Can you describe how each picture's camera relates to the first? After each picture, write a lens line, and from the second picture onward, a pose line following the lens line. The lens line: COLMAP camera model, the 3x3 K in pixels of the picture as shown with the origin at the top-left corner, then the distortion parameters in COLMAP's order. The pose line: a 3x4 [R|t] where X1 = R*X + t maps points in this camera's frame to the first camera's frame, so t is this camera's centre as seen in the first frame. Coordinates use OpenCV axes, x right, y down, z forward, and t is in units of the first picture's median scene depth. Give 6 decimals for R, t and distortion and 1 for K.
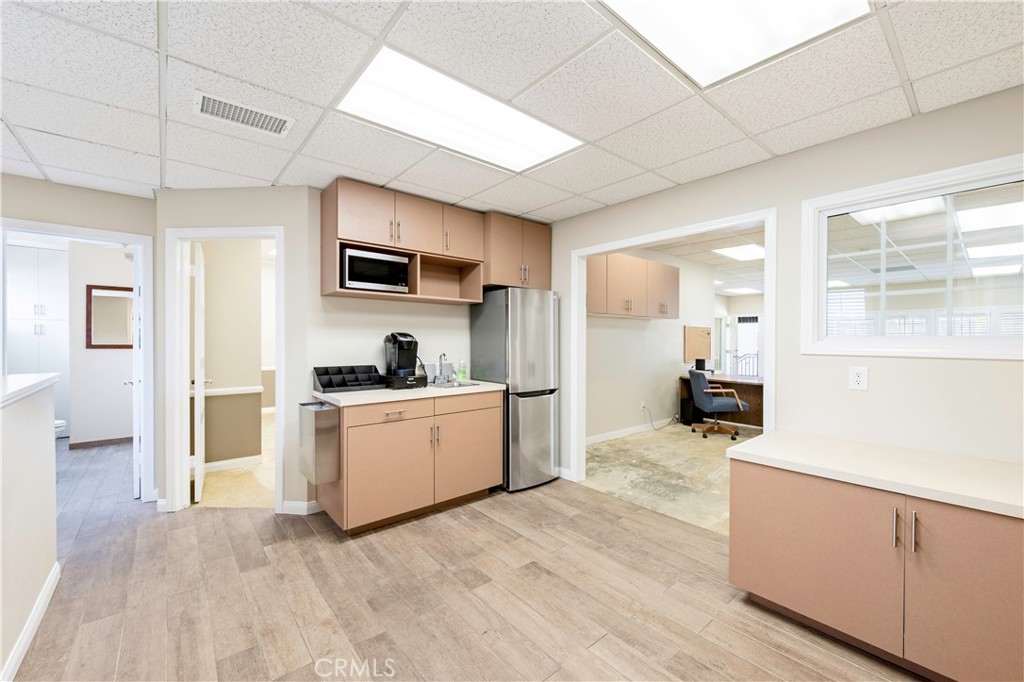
lens RADIAL K [[409.9, 0, 511.6], [0, 409.9, 341.8], [0, 0, 1]] dist [-0.004427, -0.000512]
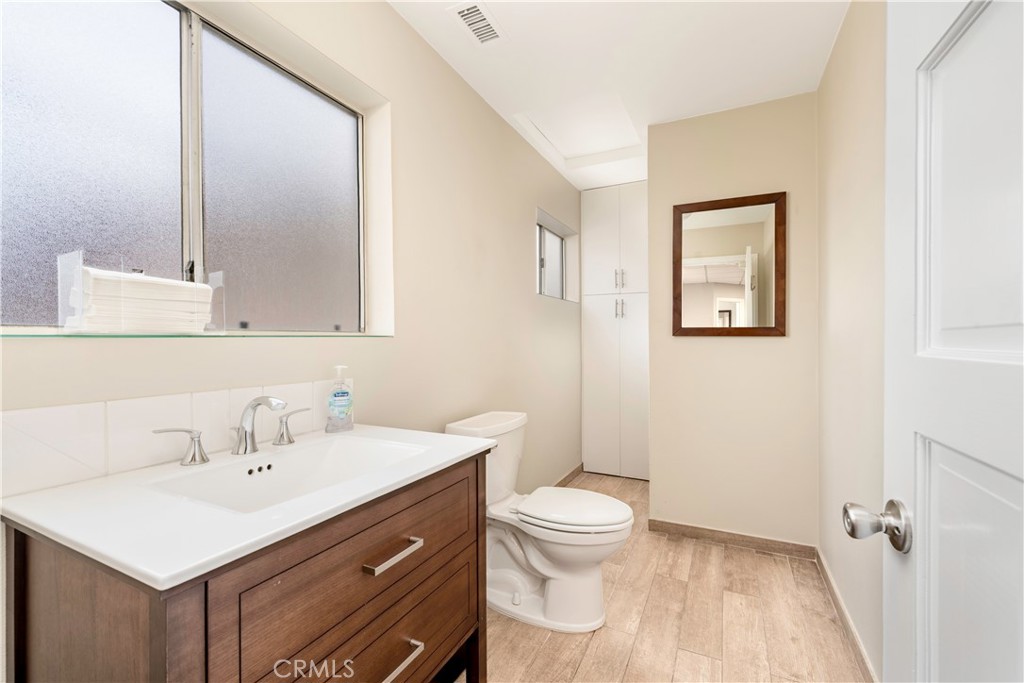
lens RADIAL K [[409.9, 0, 511.6], [0, 409.9, 340.7], [0, 0, 1]] dist [-0.004427, -0.000512]
pose [[0.372553, 0.003995, -0.928002, -0.677345], [-0.000633, 0.999992, 0.004051, 0.019322], [0.928011, -0.000922, 0.372553, 0.654087]]
